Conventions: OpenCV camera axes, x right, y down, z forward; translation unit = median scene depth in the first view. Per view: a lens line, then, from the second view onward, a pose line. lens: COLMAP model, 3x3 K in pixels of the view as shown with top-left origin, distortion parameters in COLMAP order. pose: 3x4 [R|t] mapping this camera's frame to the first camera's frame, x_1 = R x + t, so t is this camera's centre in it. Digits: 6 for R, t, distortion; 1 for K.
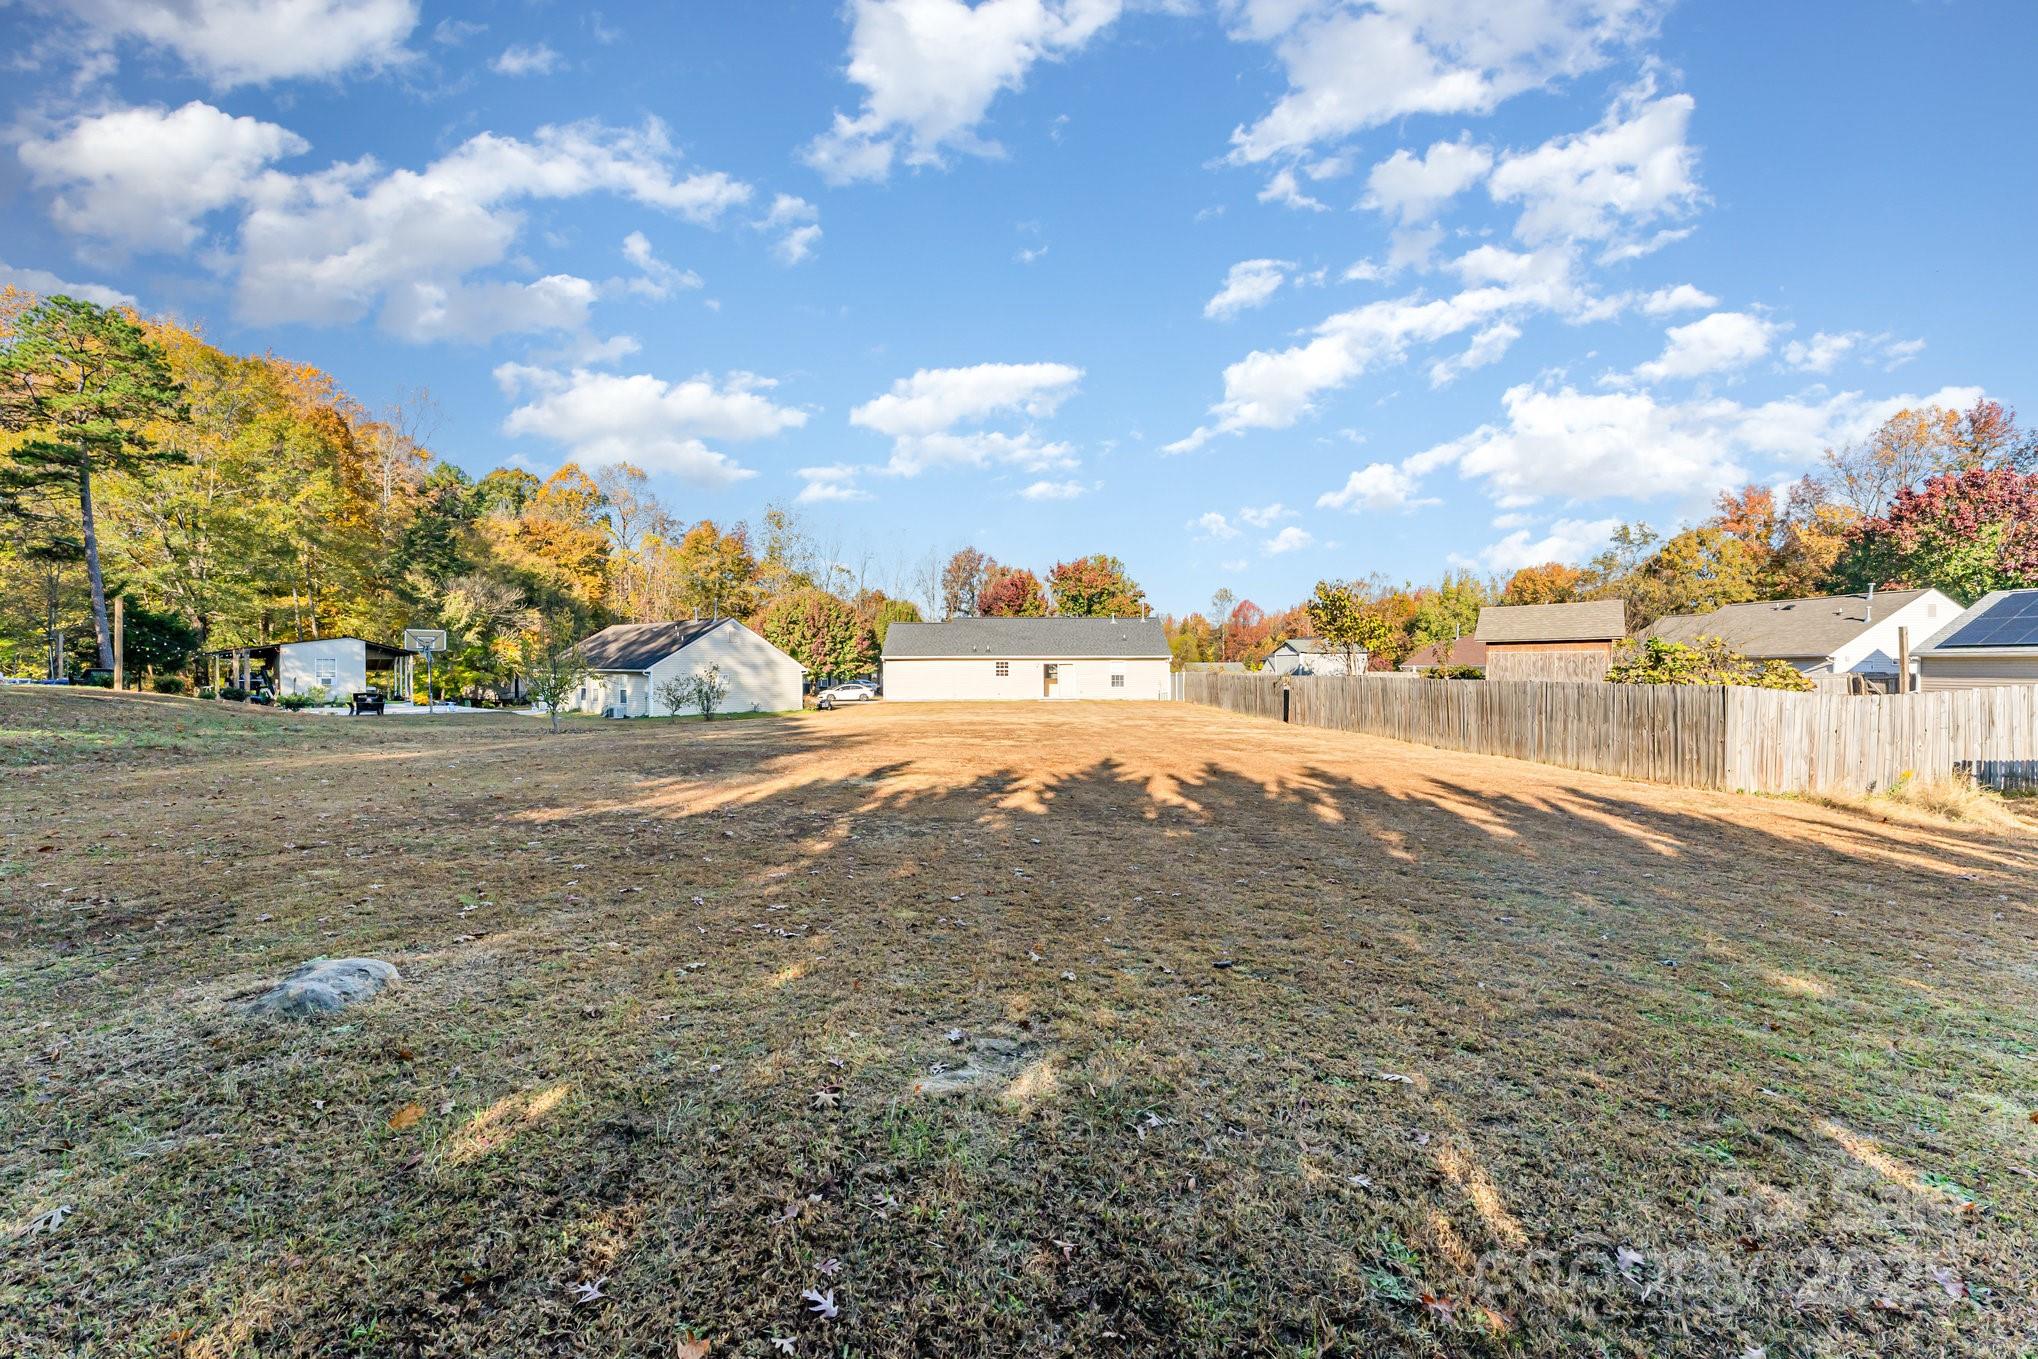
lens RADIAL K [[832.9, 0, 1026.6], [0, 832.9, 675.0], [0, 0, 1]] dist [0.002500, -0.000053]
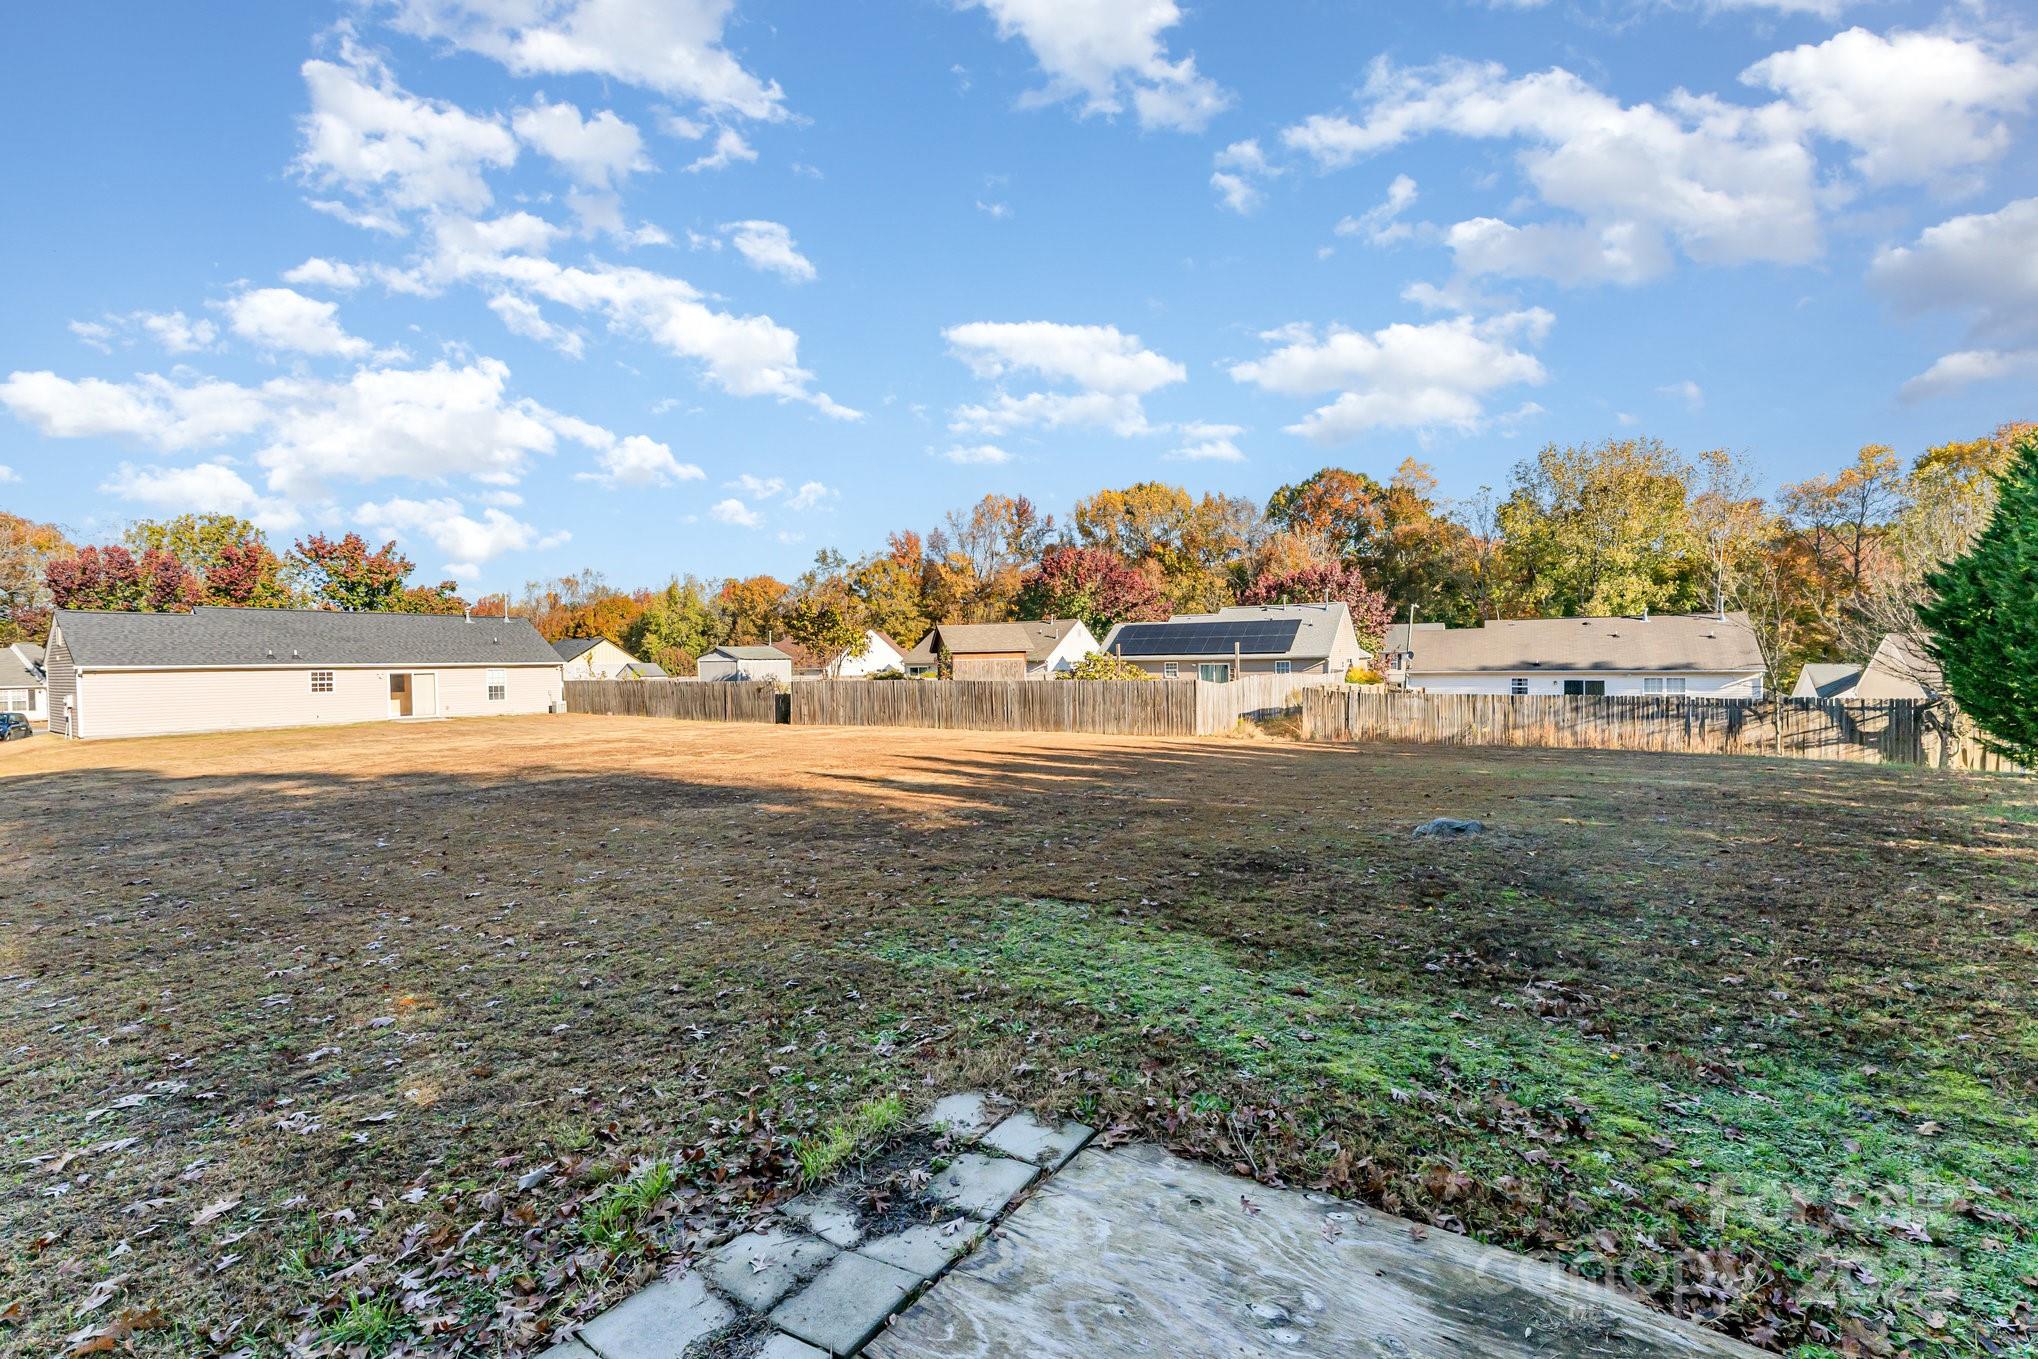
lens RADIAL K [[832.9, 0, 1052.7], [0, 832.9, 680.4], [0, 0, 1]] dist [0.002500, -0.000053]
pose [[0.591646, -0.025795, 0.805785, -0.176941], [0.021564, 0.999637, 0.016168, -0.005063], [-0.805910, 0.007810, 0.591987, 0.030978]]
